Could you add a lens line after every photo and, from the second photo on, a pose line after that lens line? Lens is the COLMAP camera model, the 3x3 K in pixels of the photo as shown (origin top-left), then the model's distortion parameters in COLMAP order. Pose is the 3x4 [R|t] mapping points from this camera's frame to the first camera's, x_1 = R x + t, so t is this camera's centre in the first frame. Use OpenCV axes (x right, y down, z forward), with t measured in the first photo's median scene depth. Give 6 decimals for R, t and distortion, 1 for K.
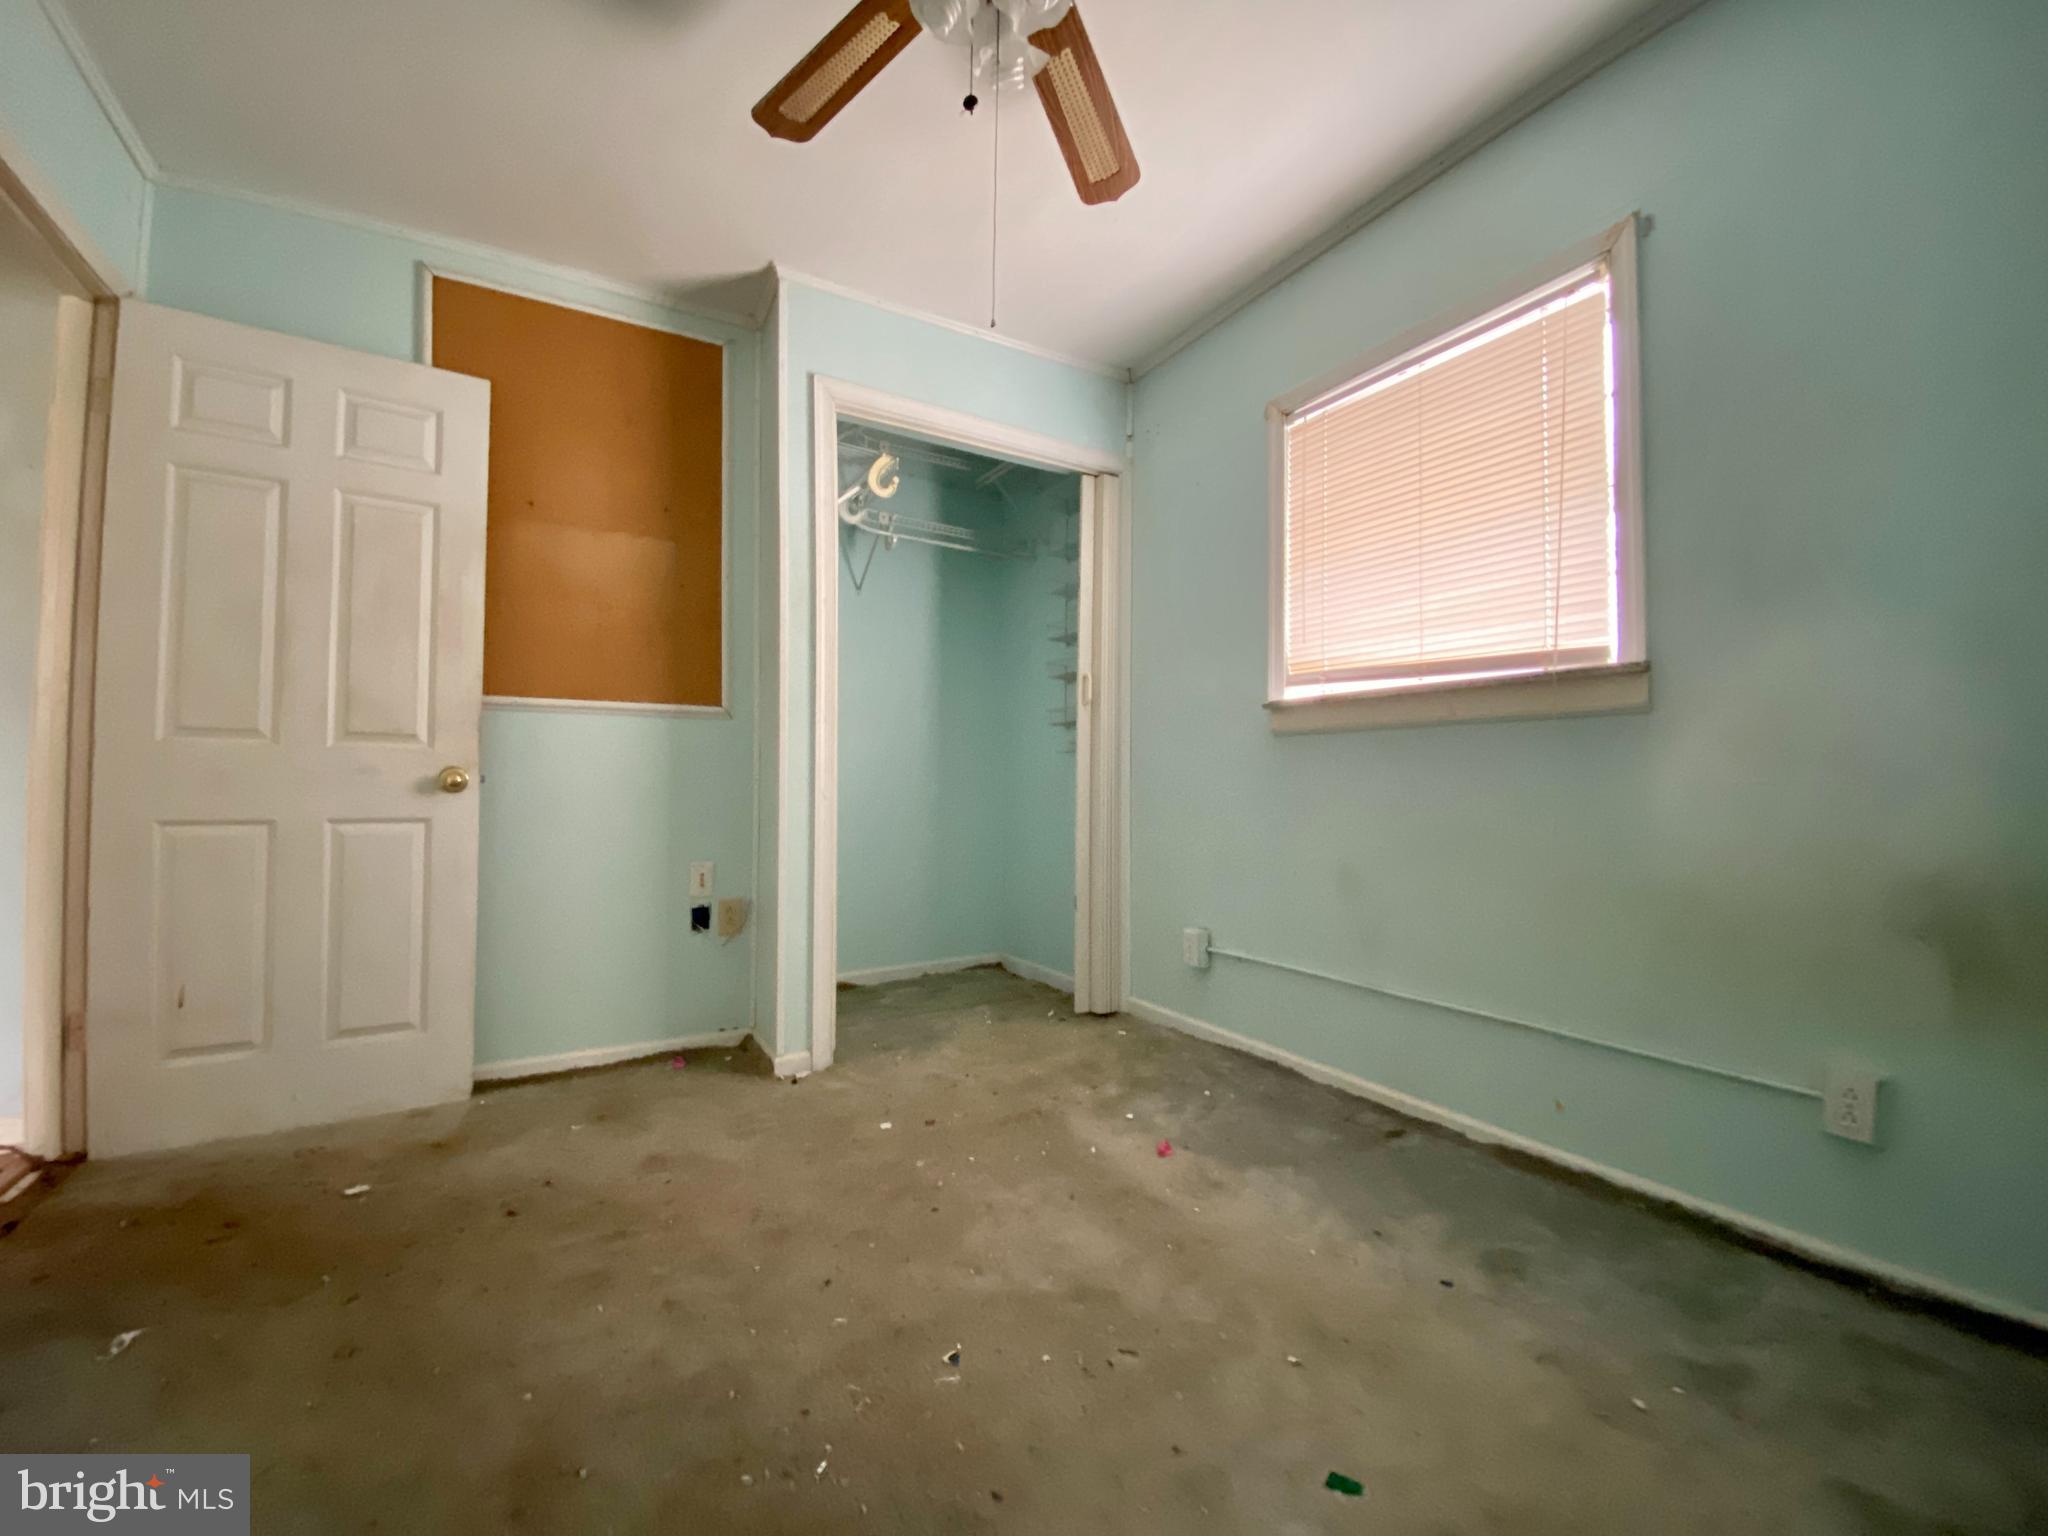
lens RADIAL K [[825.4, 0, 1014.3], [0, 825.4, 771.0], [0, 0, 1]] dist [0.017082, -0.018954]
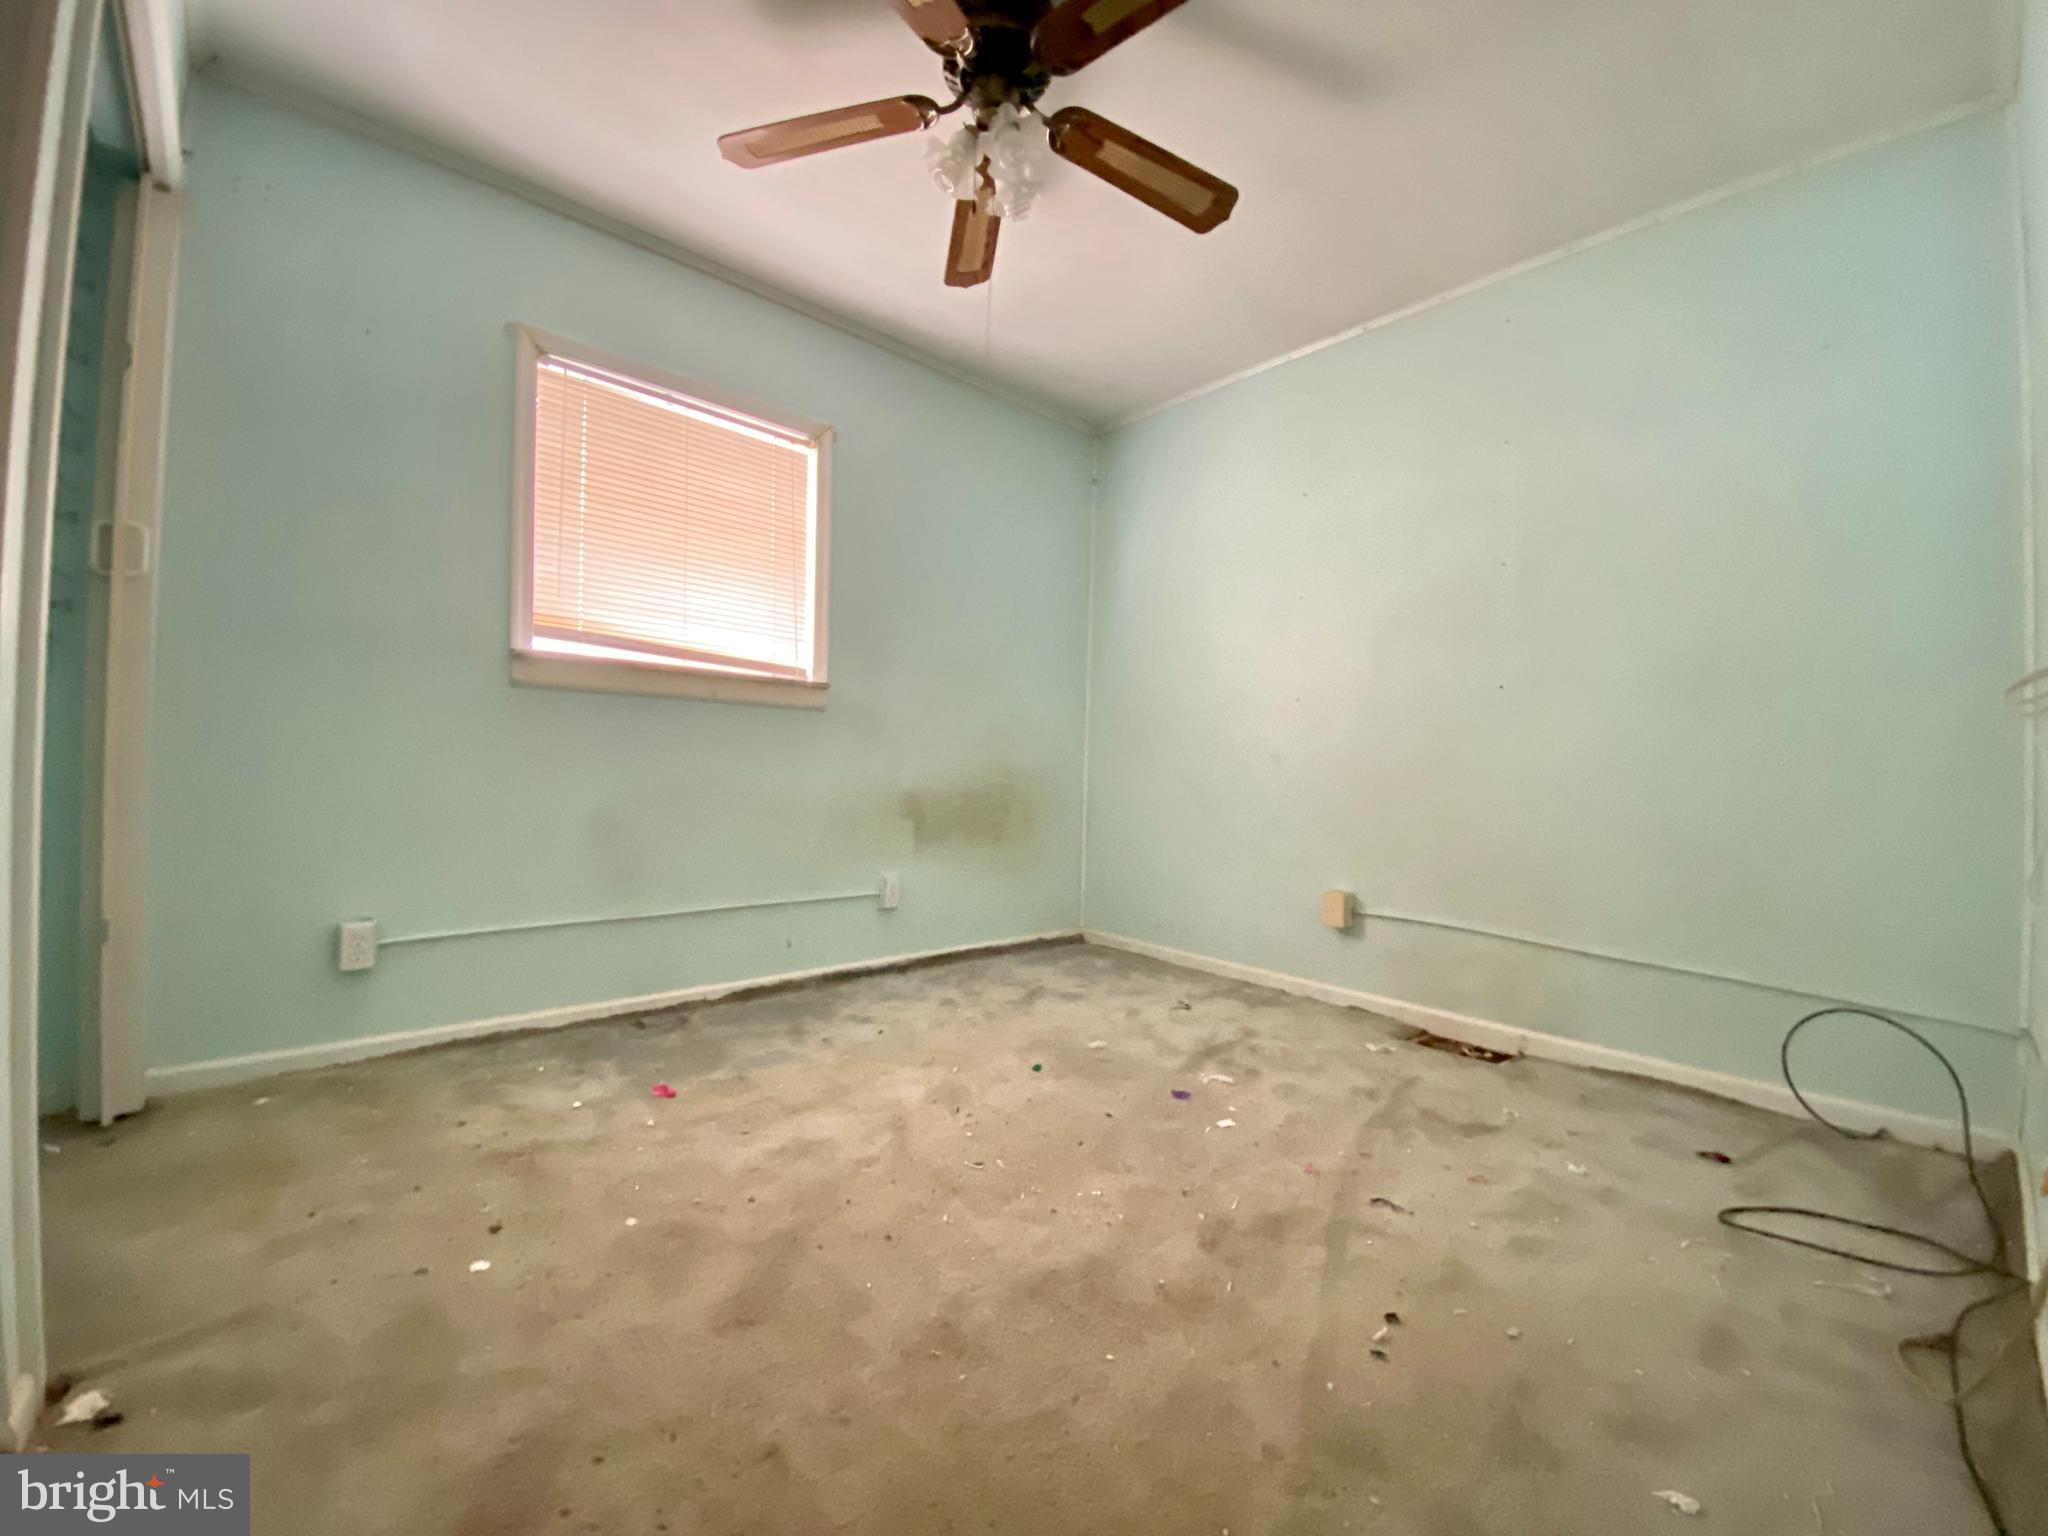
lens RADIAL K [[825.4, 0, 1014.3], [0, 825.4, 771.0], [0, 0, 1]] dist [0.017082, -0.018954]
pose [[-0.193739, -0.014529, 0.980946, -0.829200], [-0.055773, 0.998436, 0.003773, 0.022360], [-0.979466, -0.053980, -0.194246, 0.717132]]
